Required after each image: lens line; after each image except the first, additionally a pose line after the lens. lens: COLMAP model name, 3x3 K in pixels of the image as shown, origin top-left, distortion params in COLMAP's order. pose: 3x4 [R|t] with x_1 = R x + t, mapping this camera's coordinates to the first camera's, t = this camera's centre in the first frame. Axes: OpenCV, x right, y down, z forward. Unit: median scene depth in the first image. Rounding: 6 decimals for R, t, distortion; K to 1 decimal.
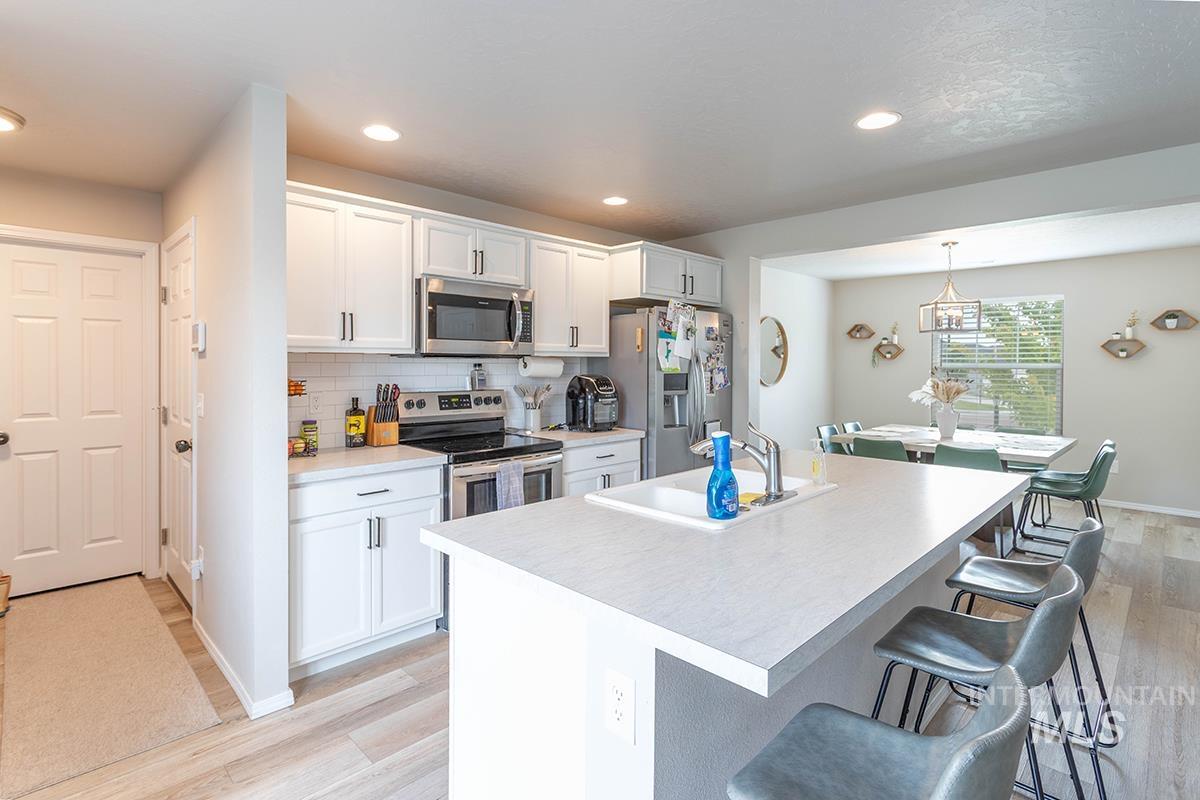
lens RADIAL K [[579.7, 0, 581.8], [0, 579.7, 371.0], [0, 0, 1]] dist [-0.024489, 0.008453]
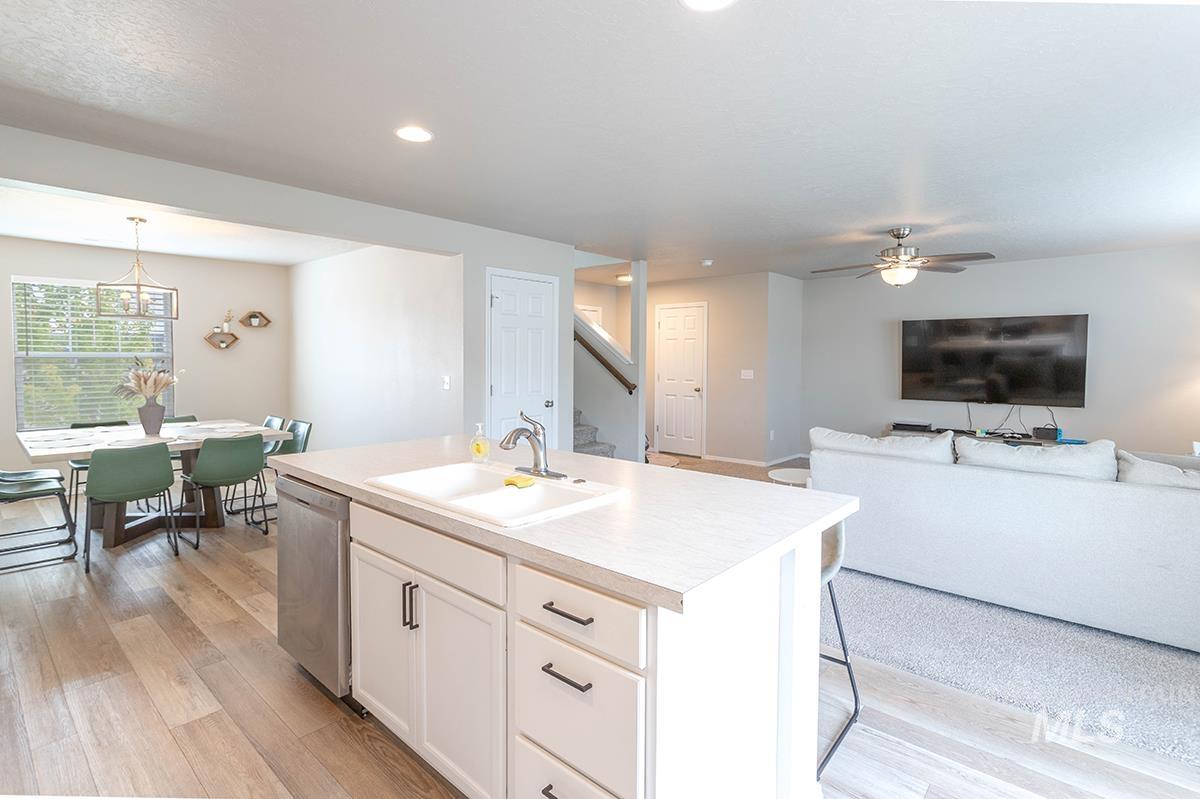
lens RADIAL K [[579.7, 0, 582.9], [0, 579.7, 358.3], [0, 0, 1]] dist [-0.024489, 0.008453]
pose [[-0.070602, -0.005559, 0.997489, -0.260469], [0.006066, 0.999964, 0.006003, -0.005069], [-0.997486, 0.006475, -0.070565, 0.315906]]
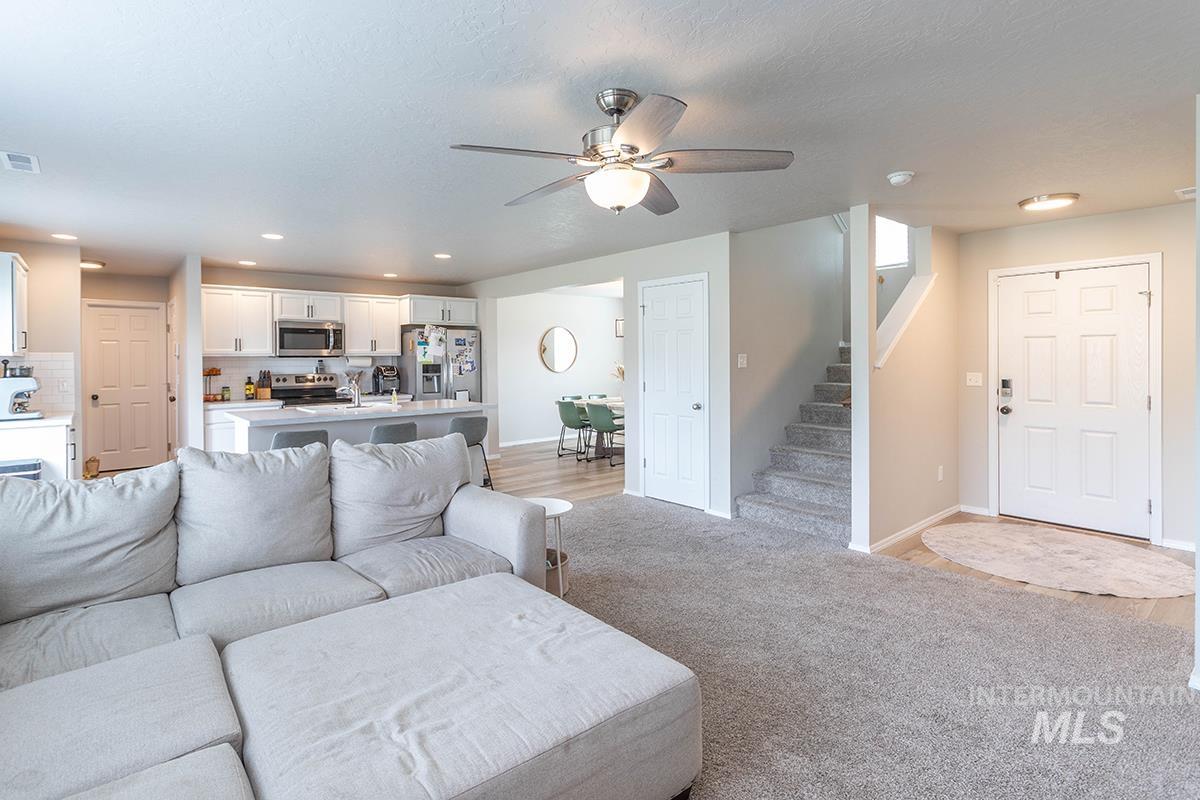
lens RADIAL K [[579.7, 0, 581.8], [0, 579.7, 360.9], [0, 0, 1]] dist [-0.024489, 0.008453]
pose [[0.997387, -0.008858, -0.071698, 0.917867], [0.008574, 0.999954, -0.004263, 0.006589], [0.071732, 0.003637, 0.997417, -0.966491]]
